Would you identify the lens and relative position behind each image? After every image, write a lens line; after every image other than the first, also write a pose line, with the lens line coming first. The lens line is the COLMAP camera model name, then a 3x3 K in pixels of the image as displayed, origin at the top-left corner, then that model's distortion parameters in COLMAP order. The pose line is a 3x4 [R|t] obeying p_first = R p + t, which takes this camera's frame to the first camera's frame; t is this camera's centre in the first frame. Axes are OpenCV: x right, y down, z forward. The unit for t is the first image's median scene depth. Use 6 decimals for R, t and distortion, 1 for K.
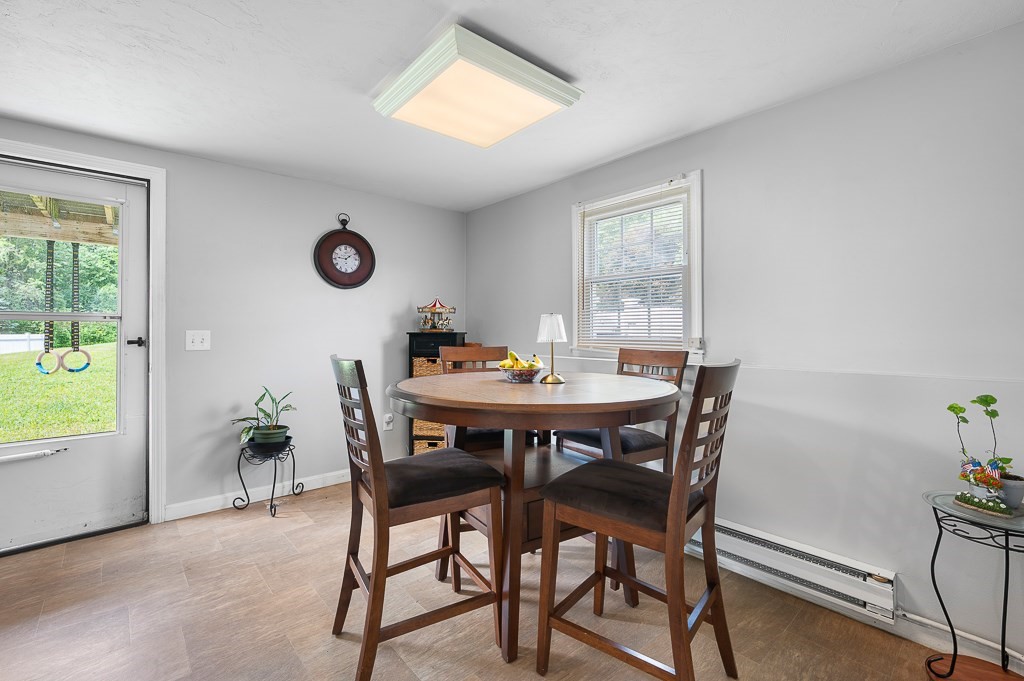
lens RADIAL K [[443.5, 0, 512.3], [0, 443.5, 324.5], [0, 0, 1]] dist [0.000785, 0.000042]
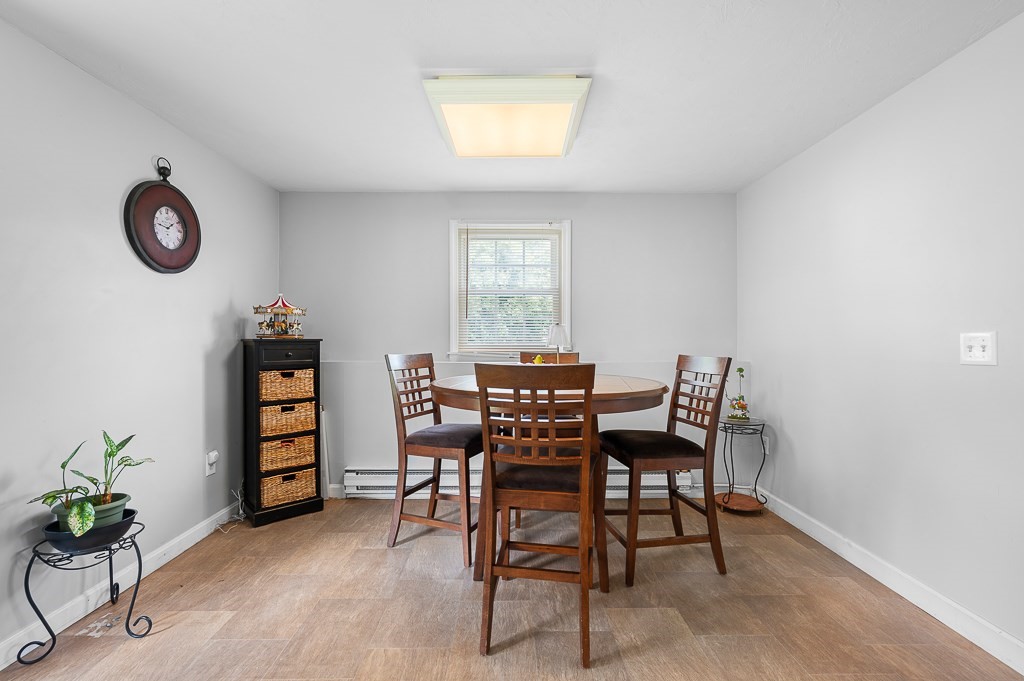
lens RADIAL K [[450.9, 0, 512.0], [0, 450.9, 340.5], [0, 0, 1]] dist [-0.000796, -0.000148]
pose [[0.646748, -0.004281, 0.762692, -0.561059], [-0.015308, 0.999710, 0.018592, -0.000892], [-0.762550, -0.023700, 0.646495, 0.171913]]
